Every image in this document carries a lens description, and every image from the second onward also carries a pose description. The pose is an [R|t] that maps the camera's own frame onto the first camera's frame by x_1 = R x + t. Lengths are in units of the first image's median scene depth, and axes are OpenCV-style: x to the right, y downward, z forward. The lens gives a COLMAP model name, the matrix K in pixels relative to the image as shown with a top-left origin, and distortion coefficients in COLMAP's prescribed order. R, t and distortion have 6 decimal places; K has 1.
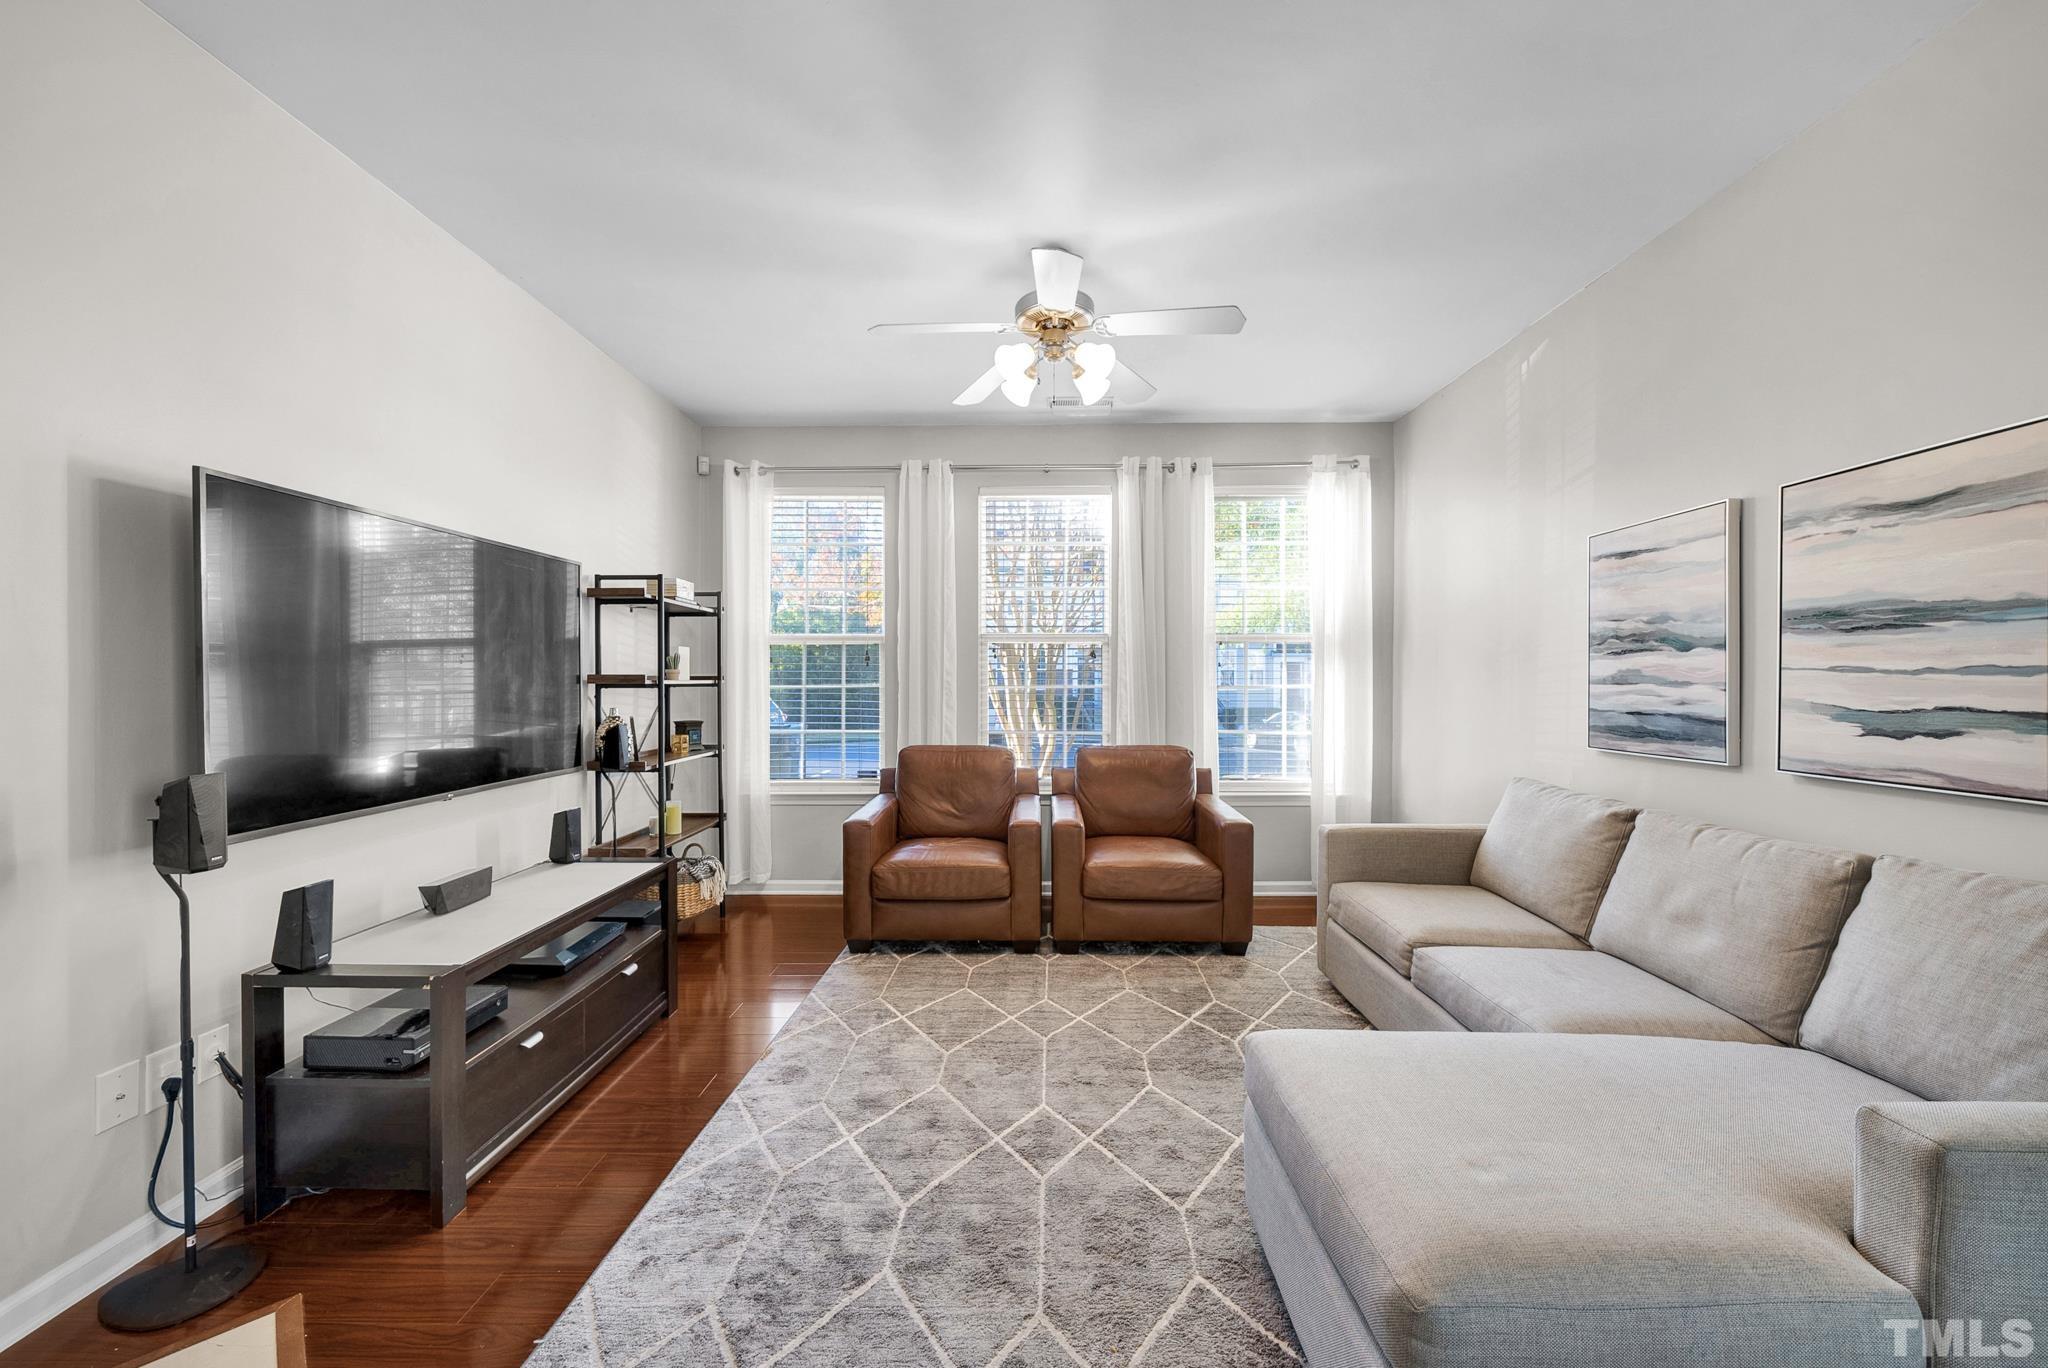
lens RADIAL K [[842.6, 0, 1024.0], [0, 842.6, 684.0], [0, 0, 1]] dist [-0.000939, -0.000233]
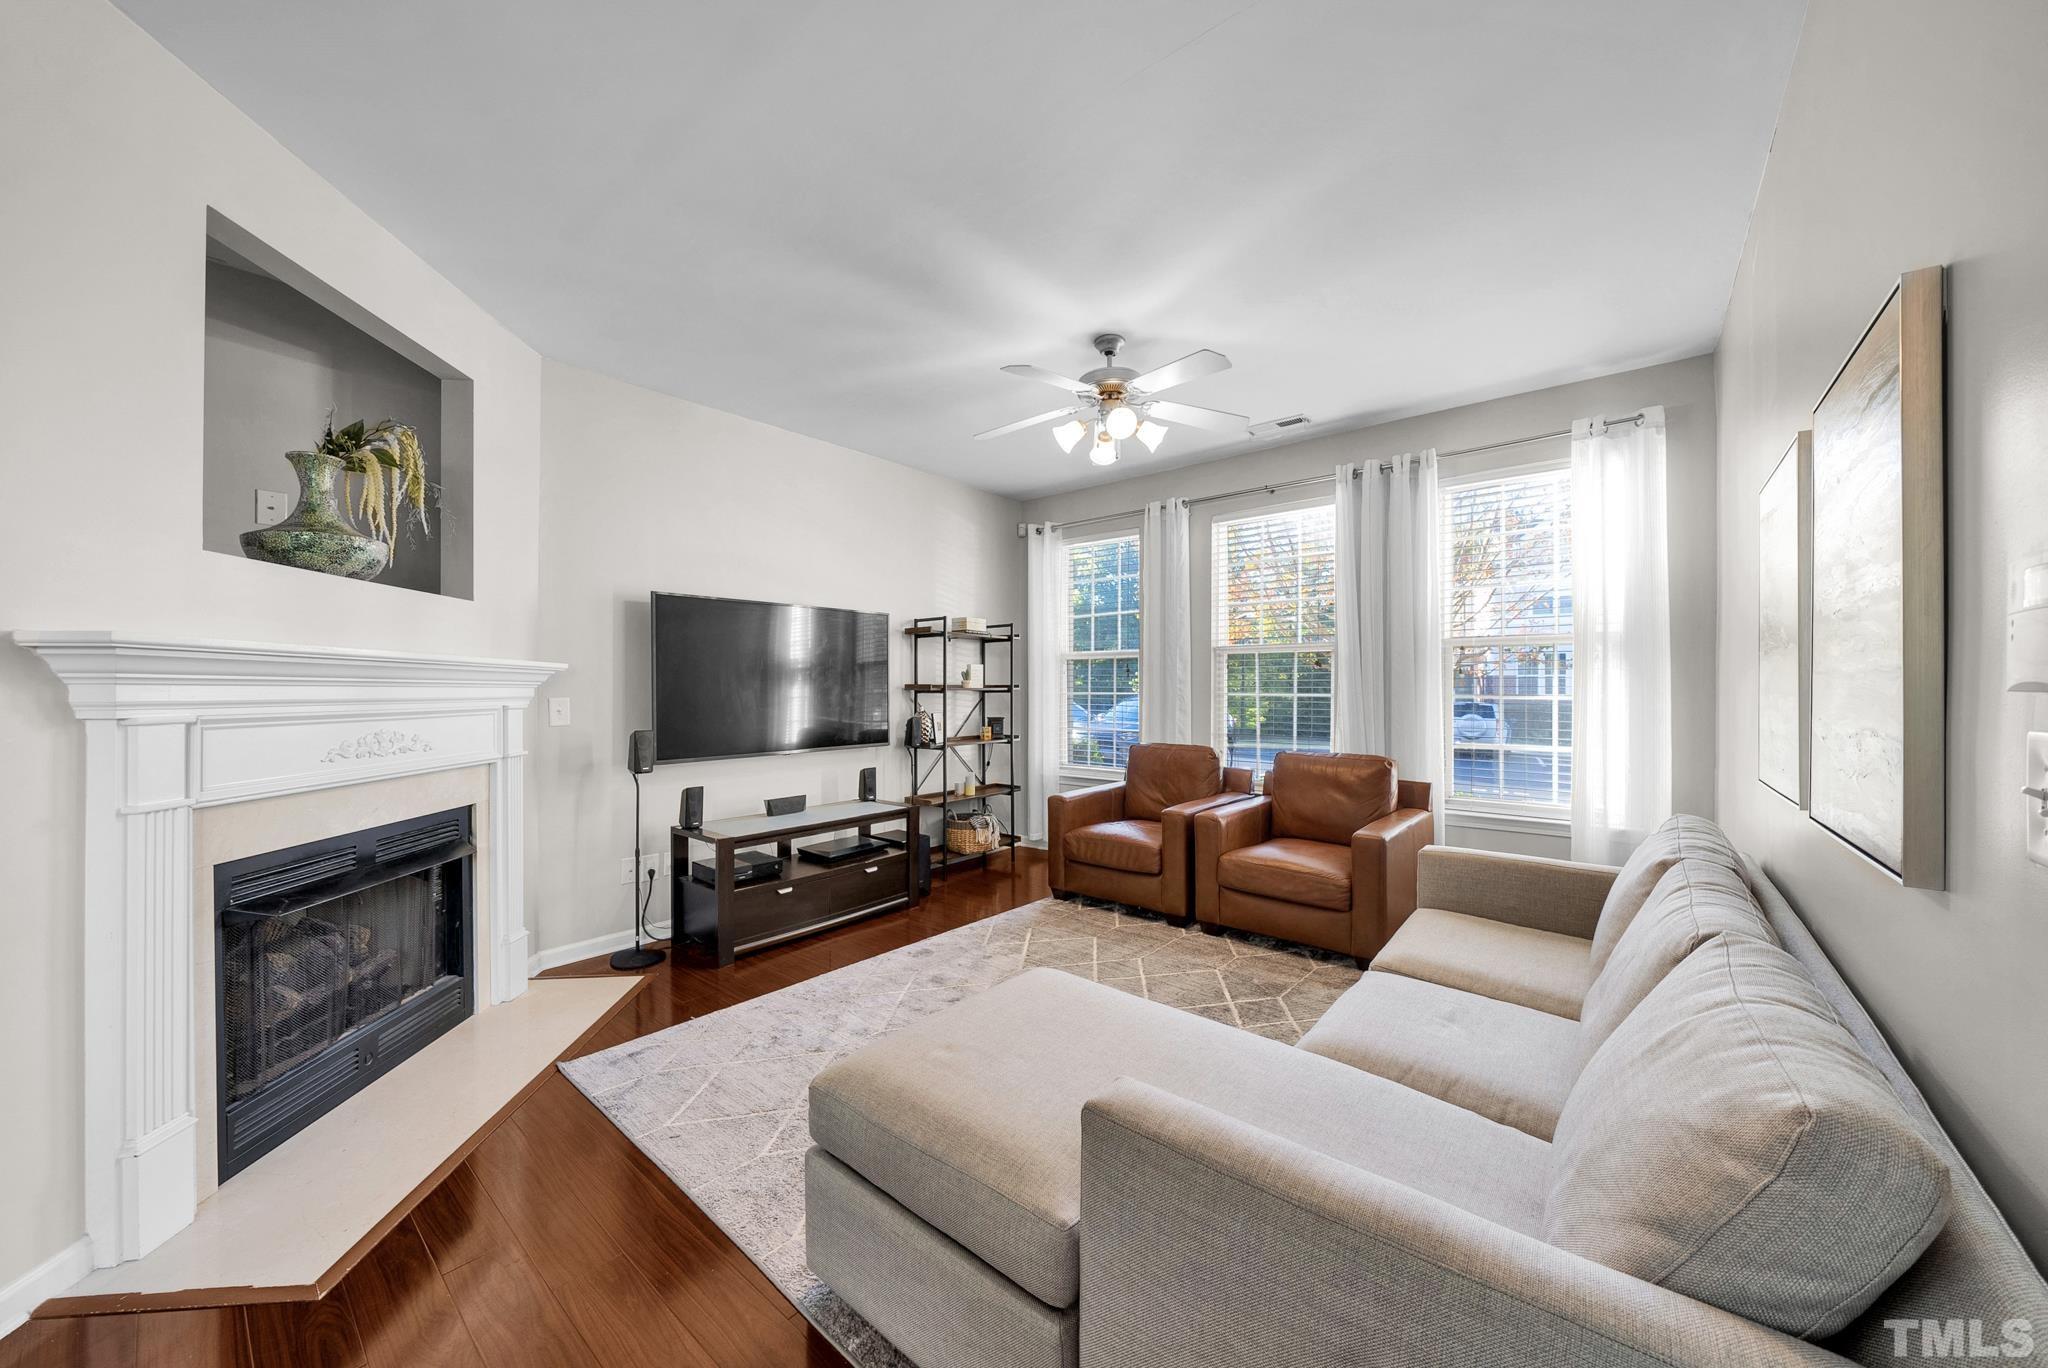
lens RADIAL K [[766.8, 0, 973.6], [0, 766.8, 684.9], [0, 0, 1]] dist [-0.000574, -0.000050]
pose [[0.742786, -0.001549, -0.669527, 0.493545], [-0.002913, 0.999980, -0.005545, -0.002530], [0.669522, 0.006069, 0.742767, 0.036542]]
